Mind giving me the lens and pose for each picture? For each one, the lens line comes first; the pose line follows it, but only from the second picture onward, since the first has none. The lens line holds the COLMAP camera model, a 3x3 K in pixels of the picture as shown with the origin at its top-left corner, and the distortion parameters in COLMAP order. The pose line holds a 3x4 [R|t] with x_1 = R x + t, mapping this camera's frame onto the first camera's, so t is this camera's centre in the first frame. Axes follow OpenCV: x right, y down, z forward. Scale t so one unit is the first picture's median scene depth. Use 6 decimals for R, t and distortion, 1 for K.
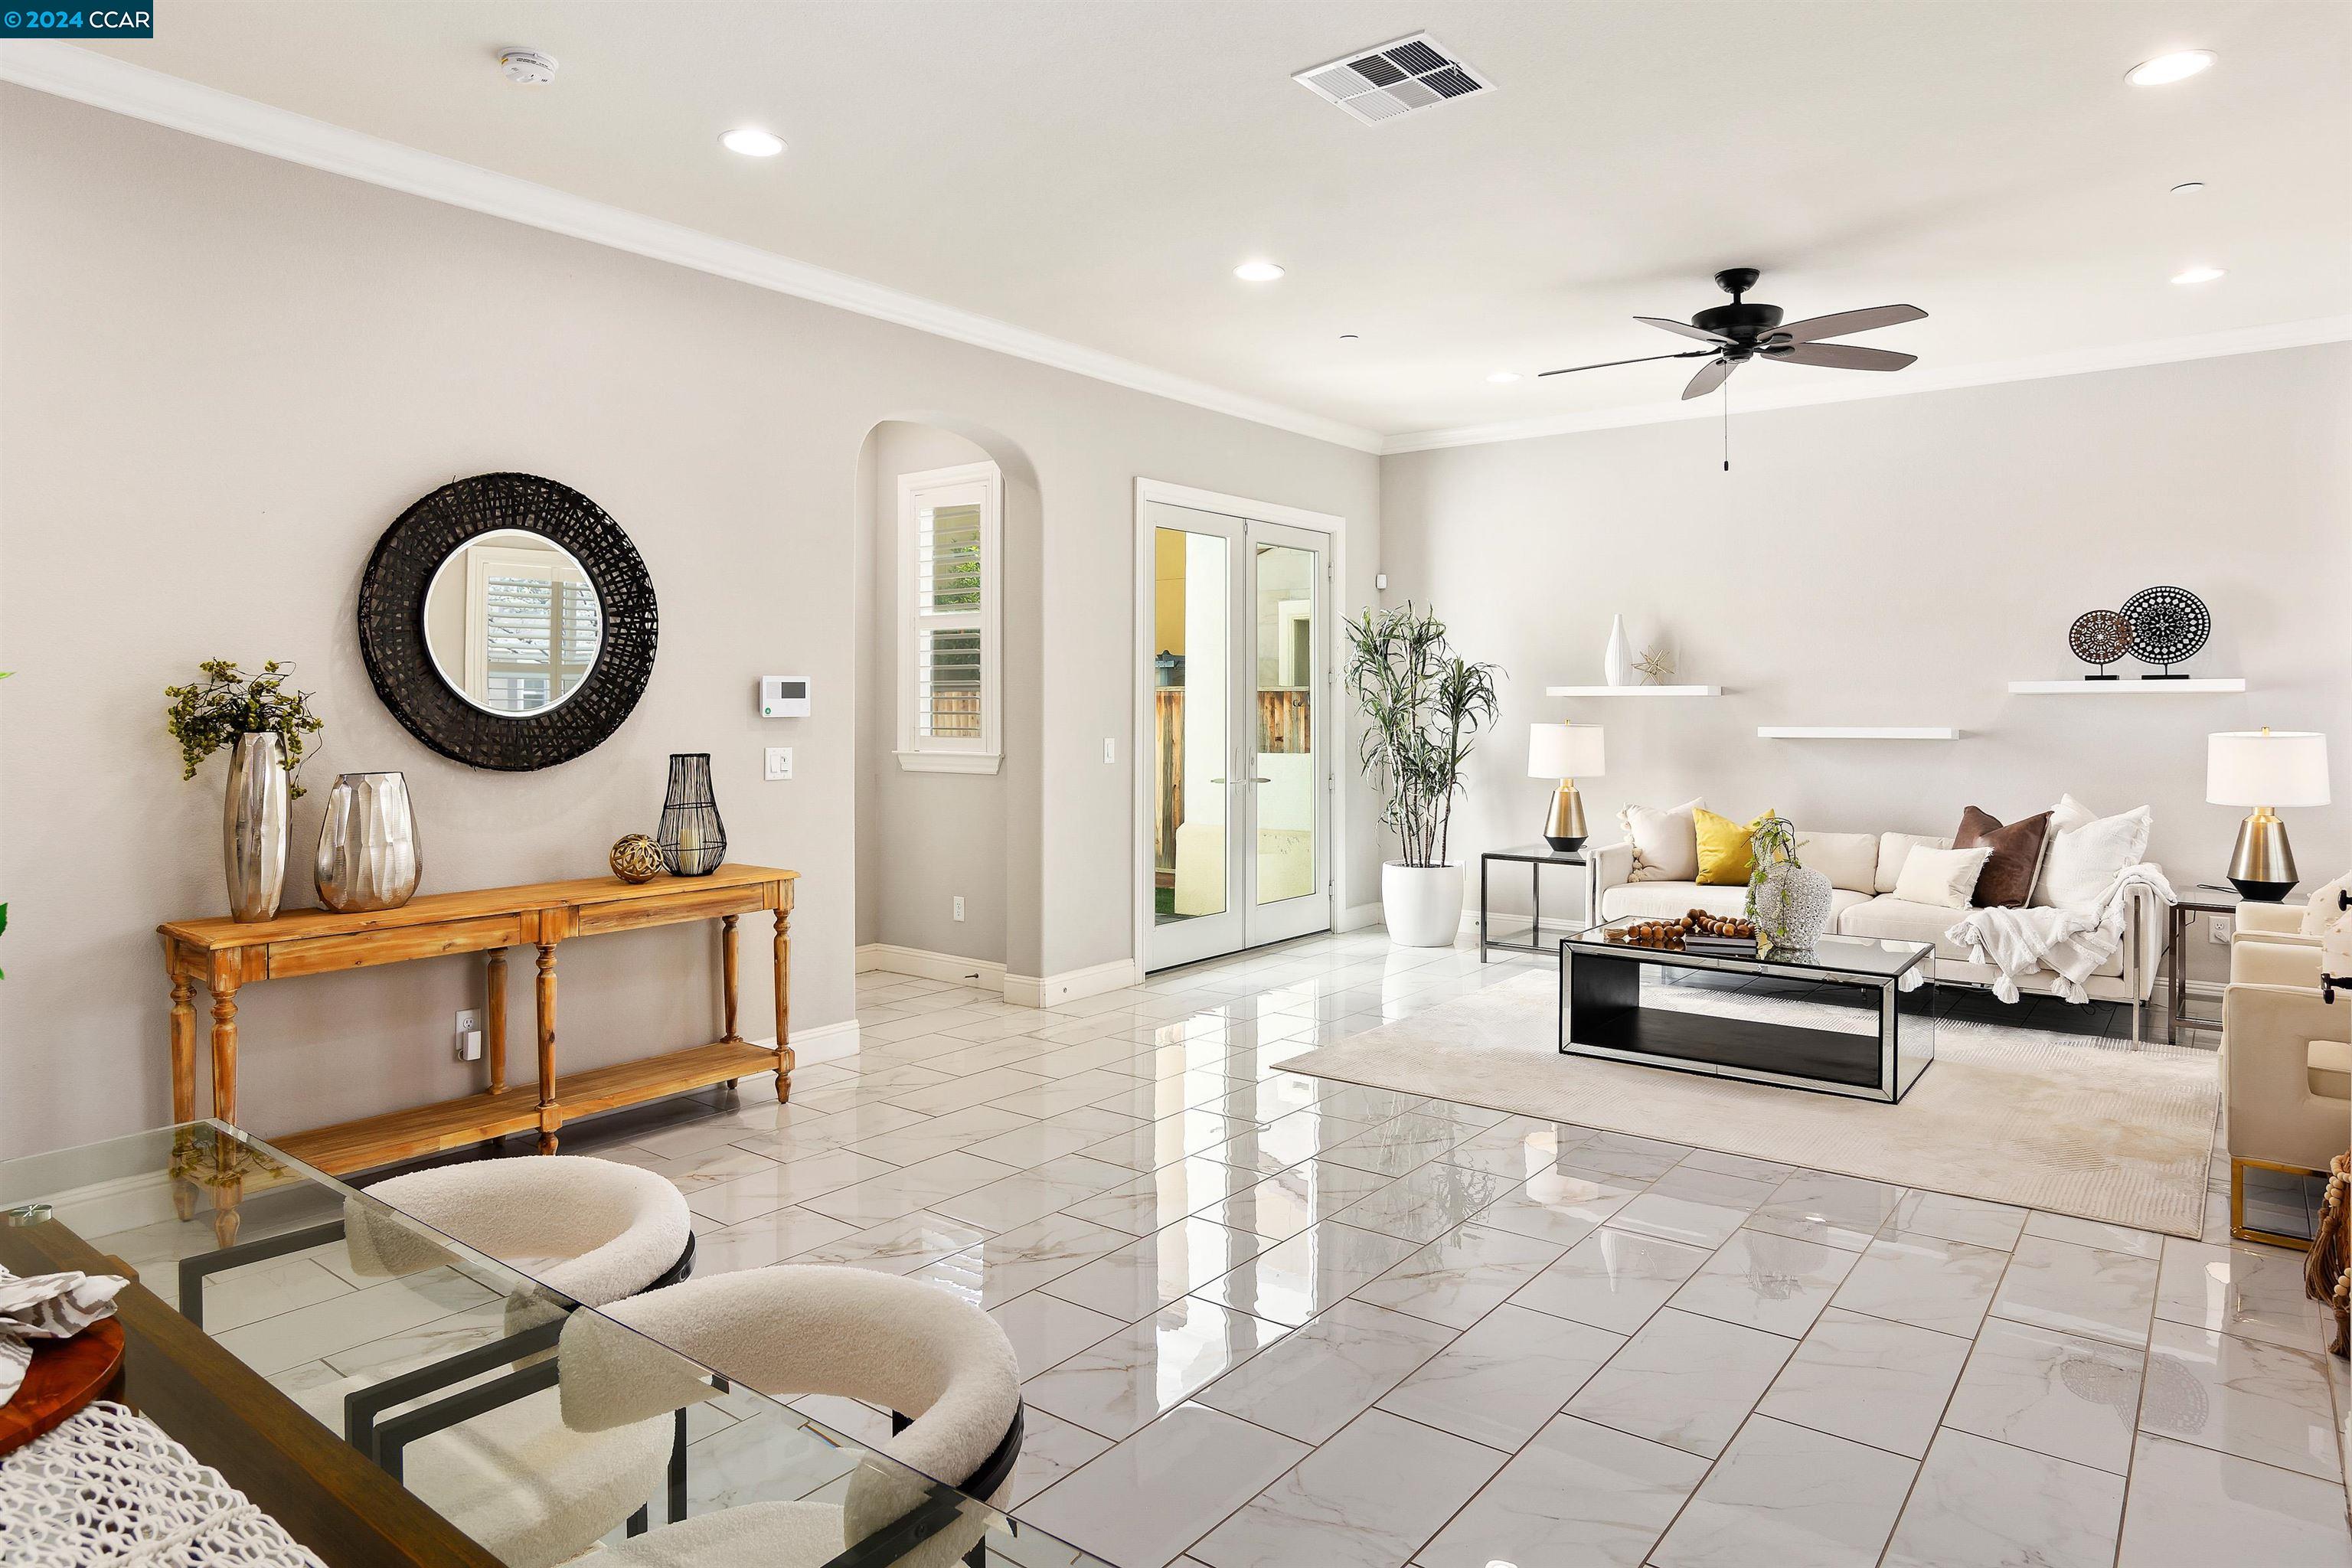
lens RADIAL K [[1385.9, 0, 1169.0], [0, 1385.9, 696.0], [0, 0, 1]] dist [-0.046913, 0.001263]
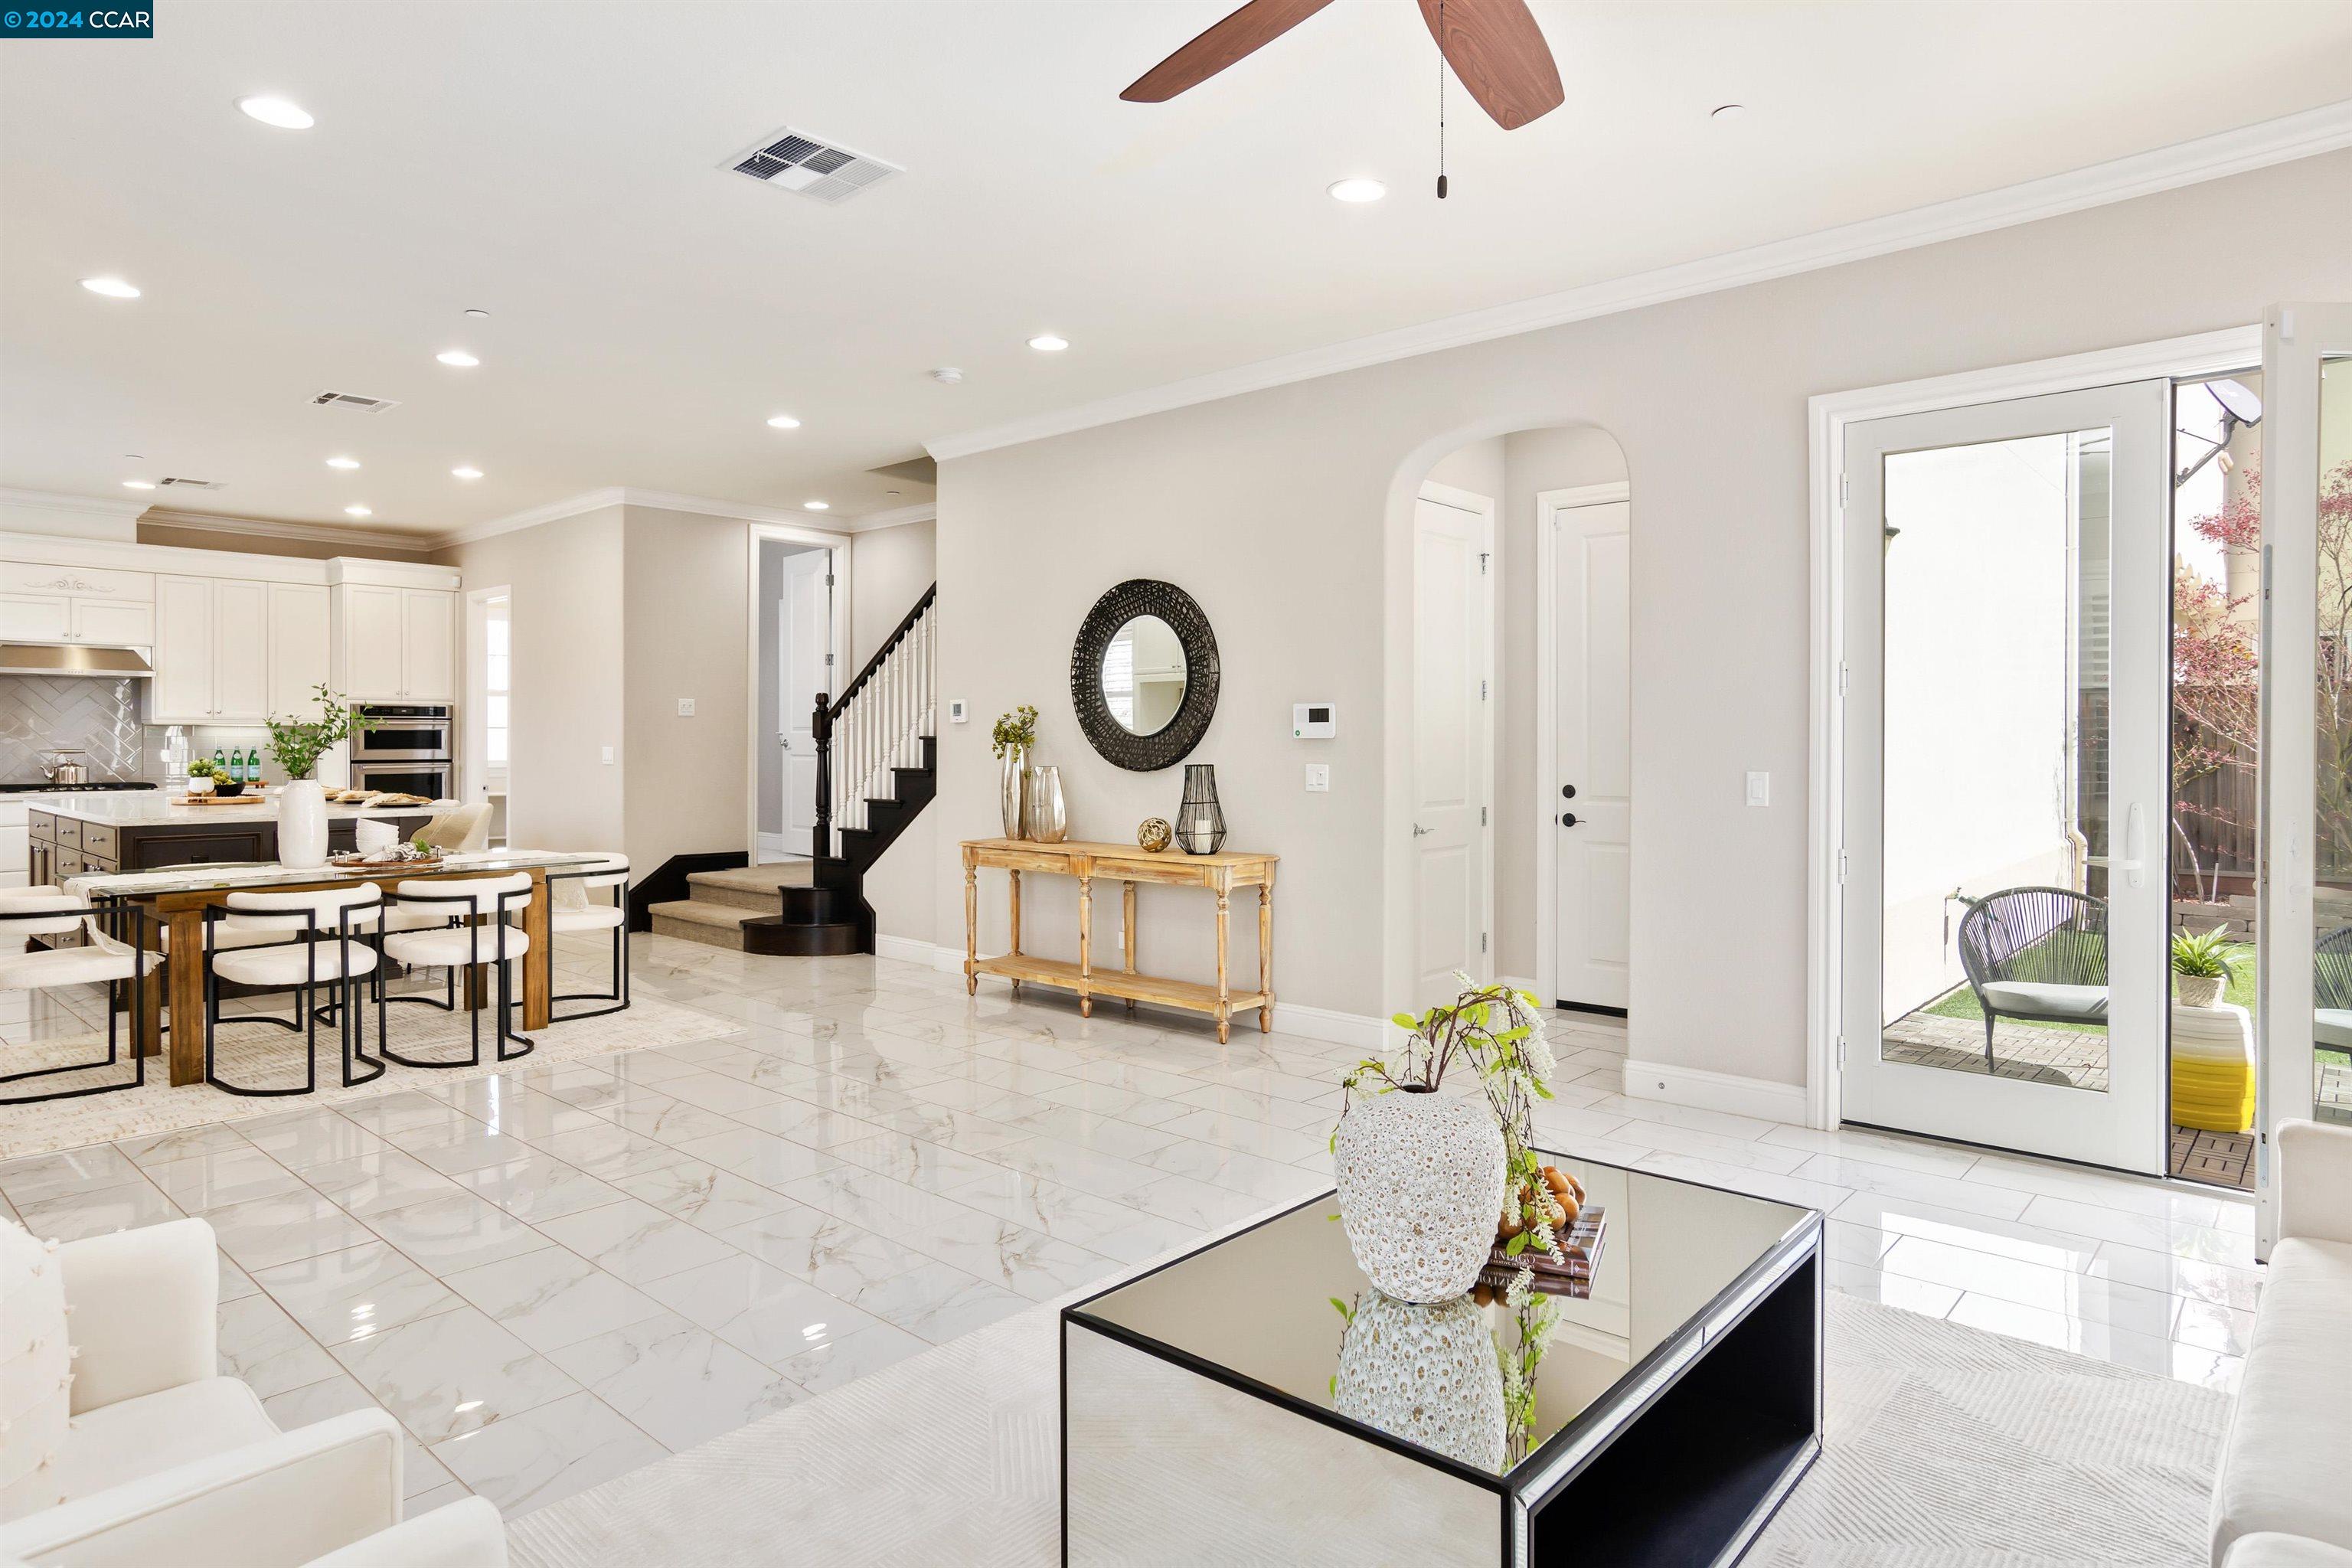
lens RADIAL K [[1334.5, 0, 1173.7], [0, 1334.5, 746.7], [0, 0, 1]] dist [-0.004846, 0.000489]
pose [[-0.068724, 0.008046, -0.997603, 0.798097], [0.006300, 0.999951, 0.007631, 0.012000], [0.997616, -0.005761, -0.068771, 0.883165]]
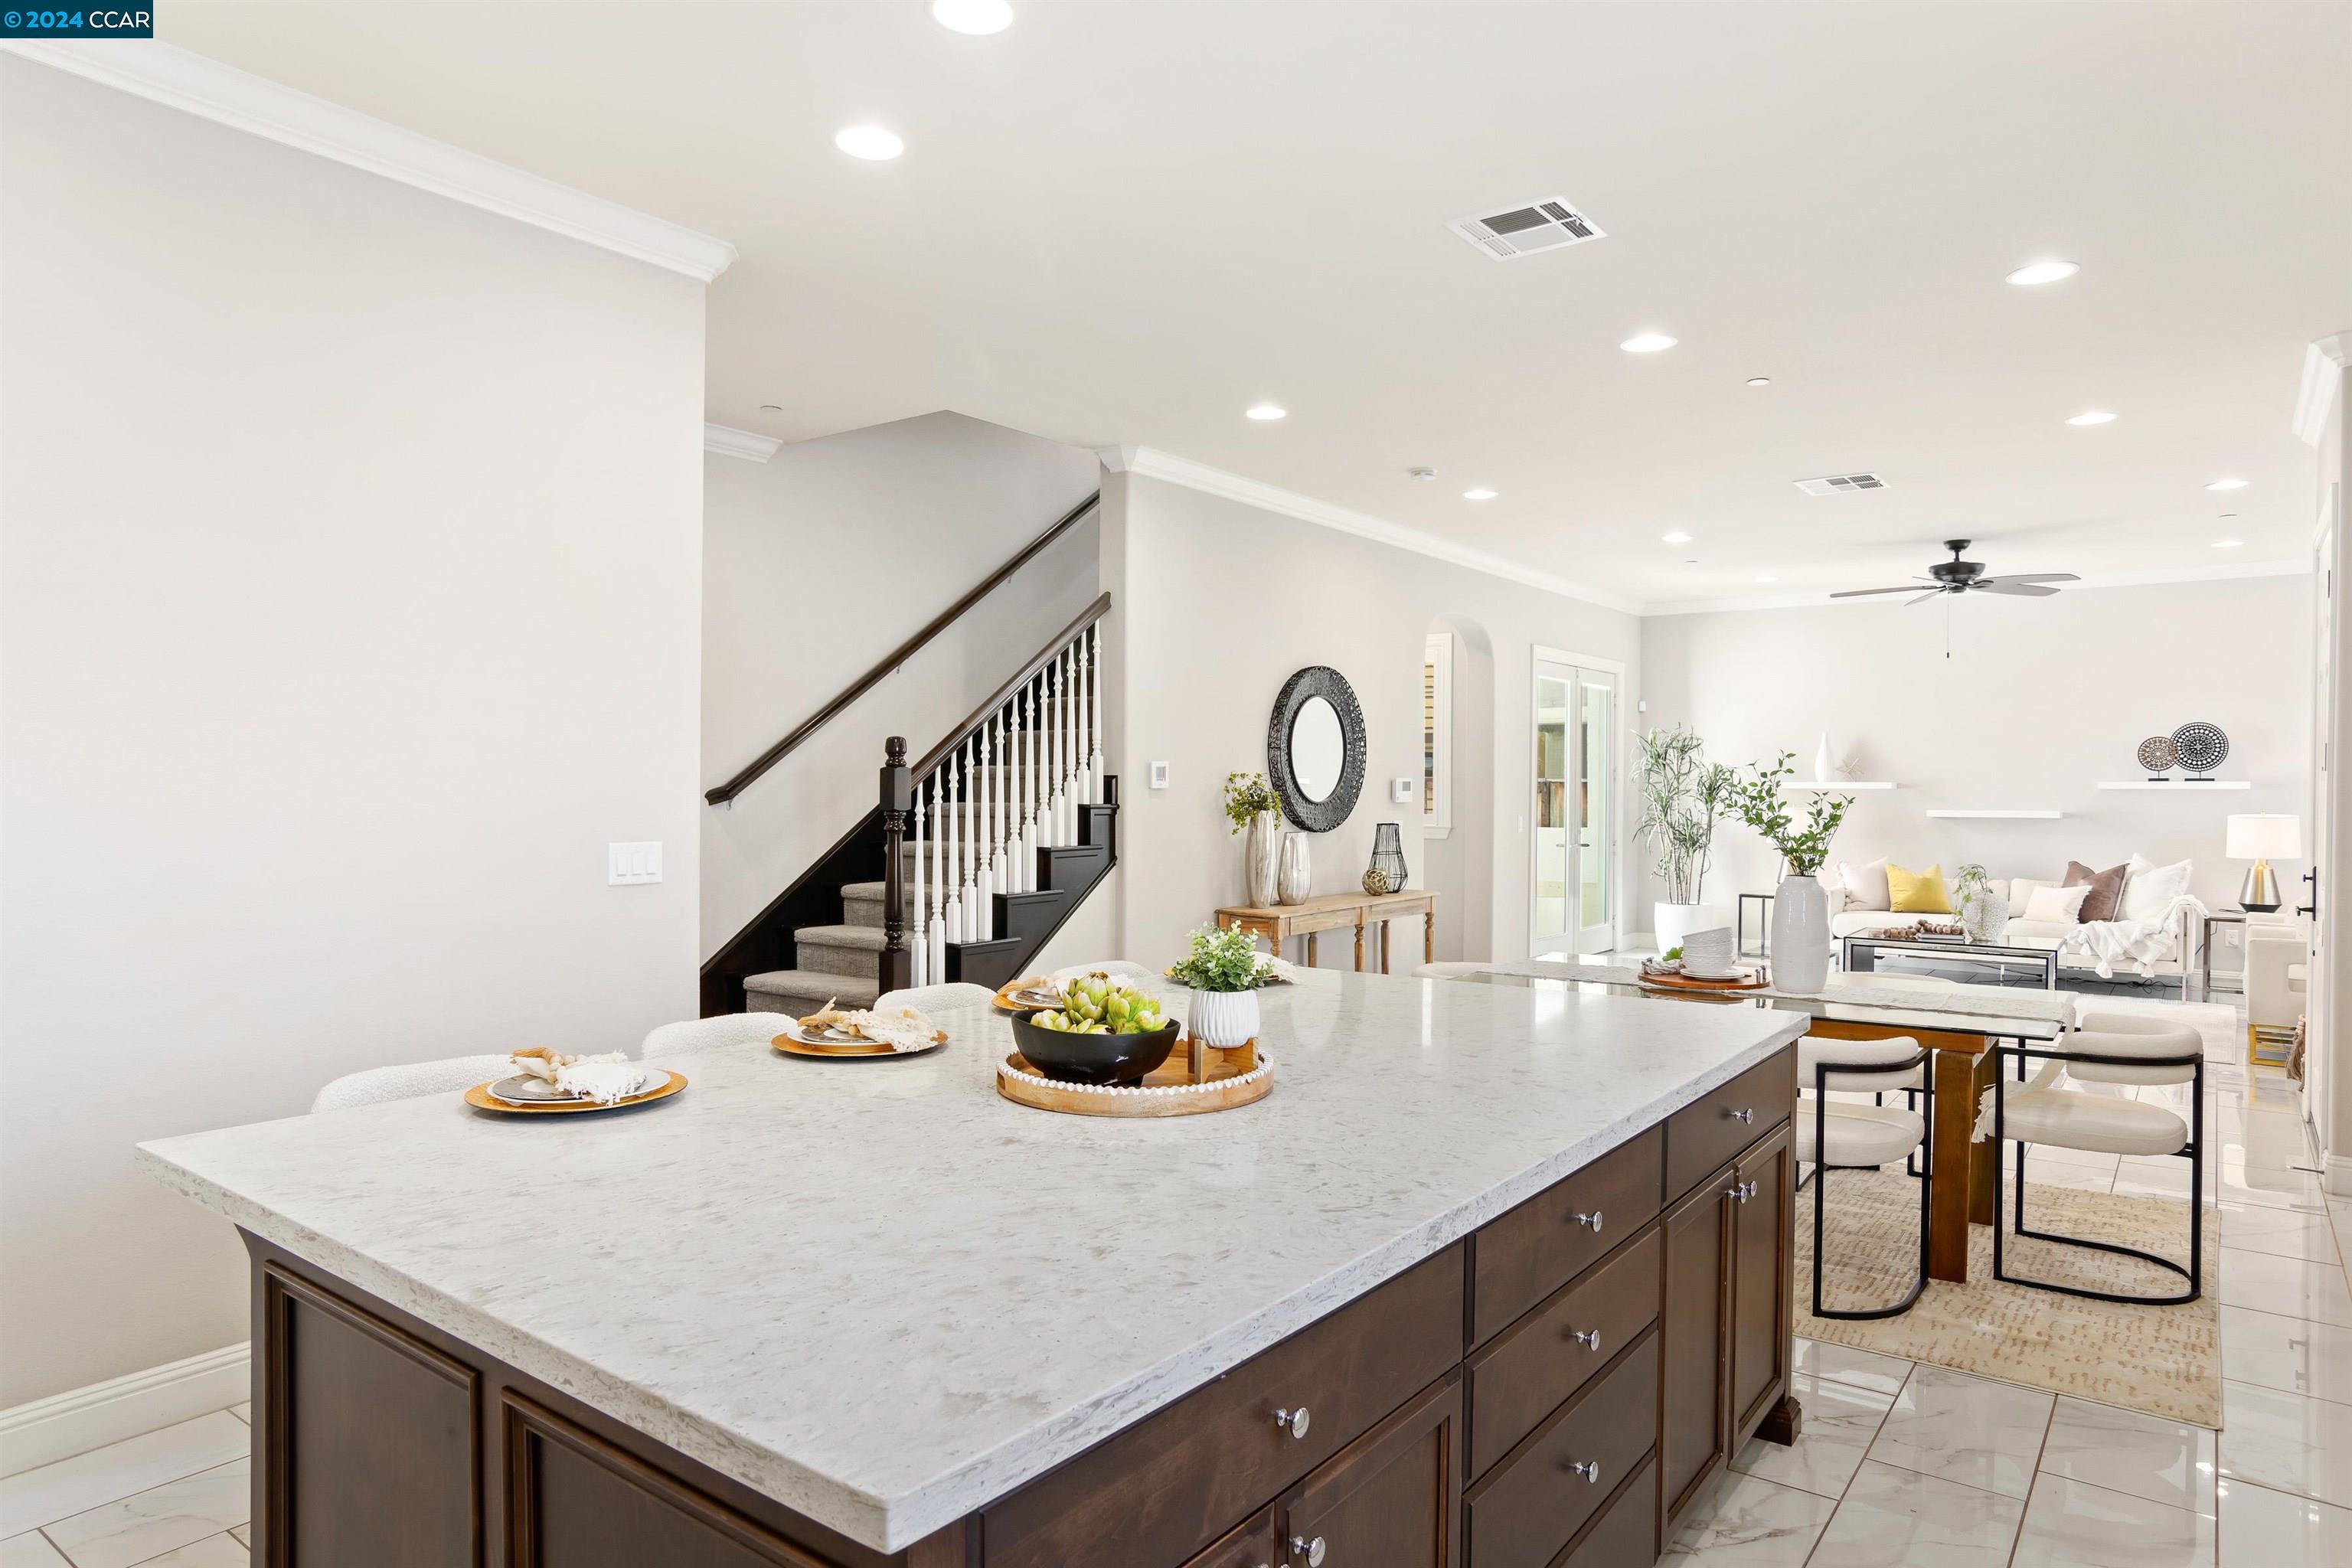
lens RADIAL K [[1397.5, 0, 1176.0], [0, 1397.5, 784.0], [0, 0, 1]] dist [-0.033282, 0.000035]
pose [[0.999812, 0.004244, 0.018933, -0.541257], [-0.004356, 0.999973, 0.005913, -0.014246], [-0.018908, -0.005994, 0.999803, -0.643703]]
